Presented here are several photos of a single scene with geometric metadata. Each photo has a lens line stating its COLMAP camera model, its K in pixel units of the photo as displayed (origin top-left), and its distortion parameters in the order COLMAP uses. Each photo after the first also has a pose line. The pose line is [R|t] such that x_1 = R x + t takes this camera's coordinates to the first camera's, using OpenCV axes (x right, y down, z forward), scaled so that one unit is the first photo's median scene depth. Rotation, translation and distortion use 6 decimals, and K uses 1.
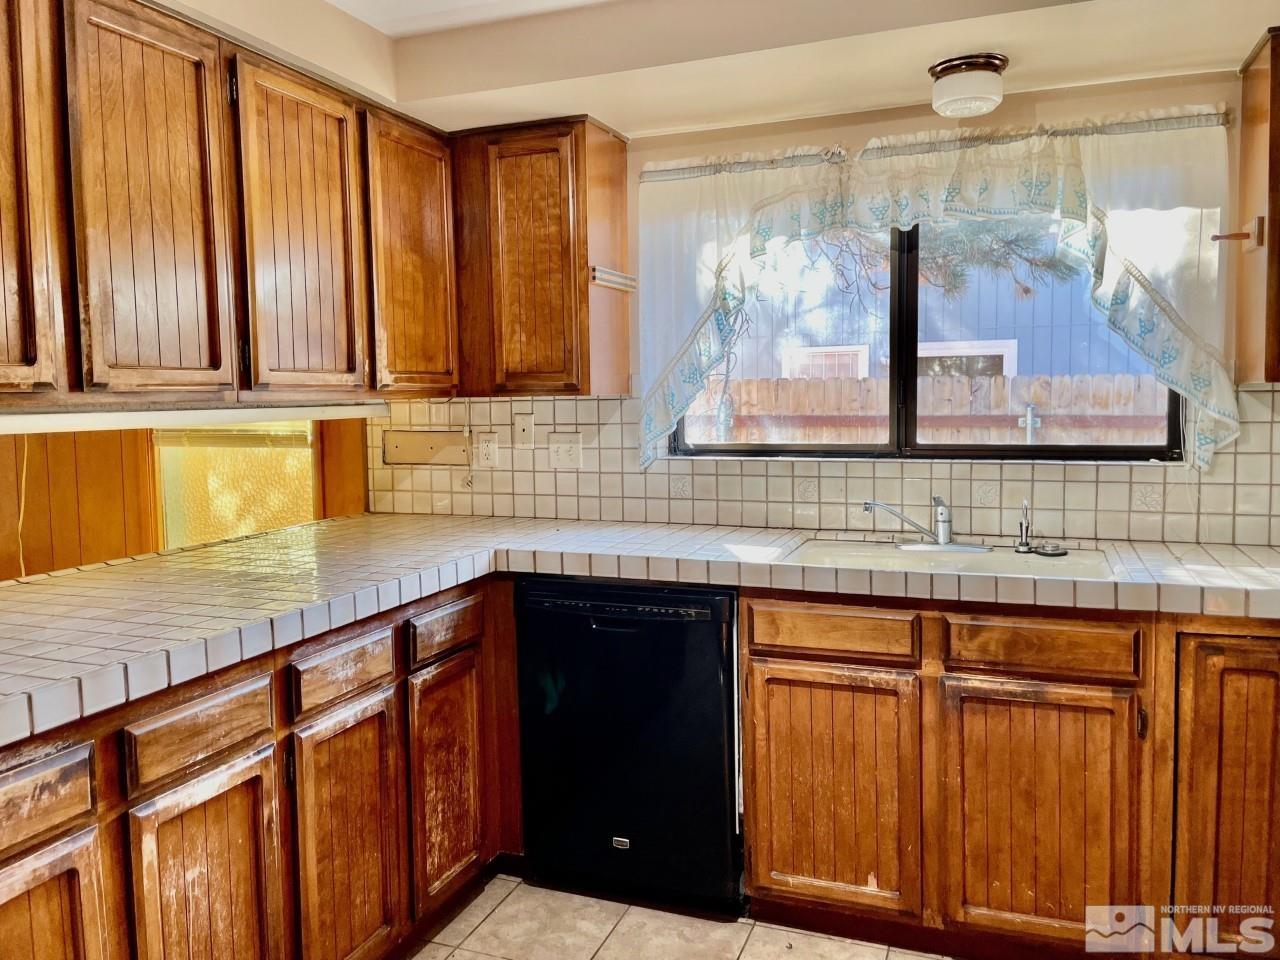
lens RADIAL K [[985.1, 0, 630.2], [0, 985.1, 476.9], [0, 0, 1]] dist [0.105202, -0.142067]
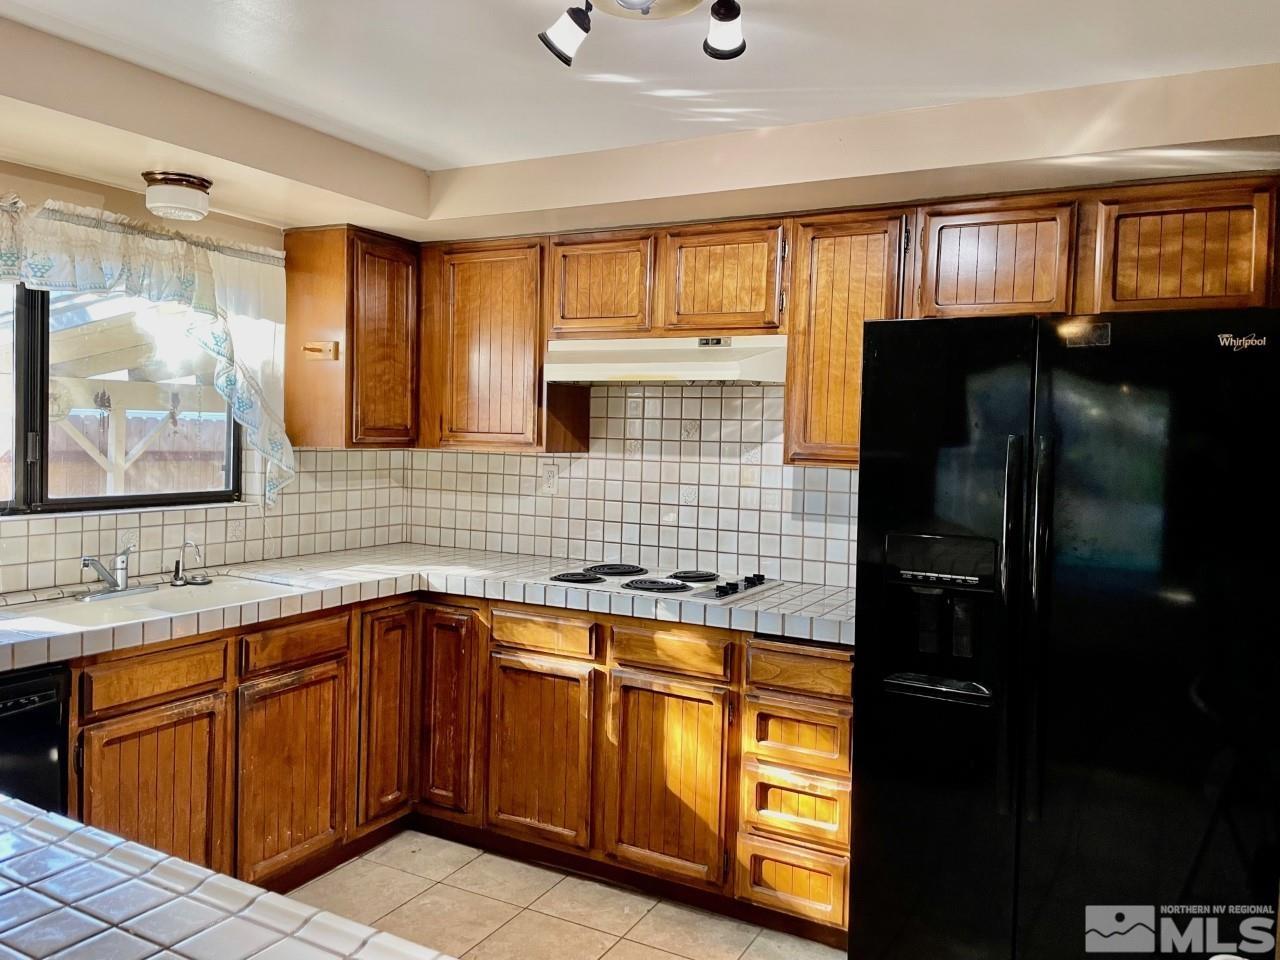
lens RADIAL K [[985.1, 0, 630.2], [0, 985.1, 476.9], [0, 0, 1]] dist [0.105202, -0.142067]
pose [[0.130054, -0.029984, 0.991053, -0.791083], [0.050530, 0.998444, 0.023577, -0.059962], [-0.990219, 0.047012, 0.131367, 0.337413]]
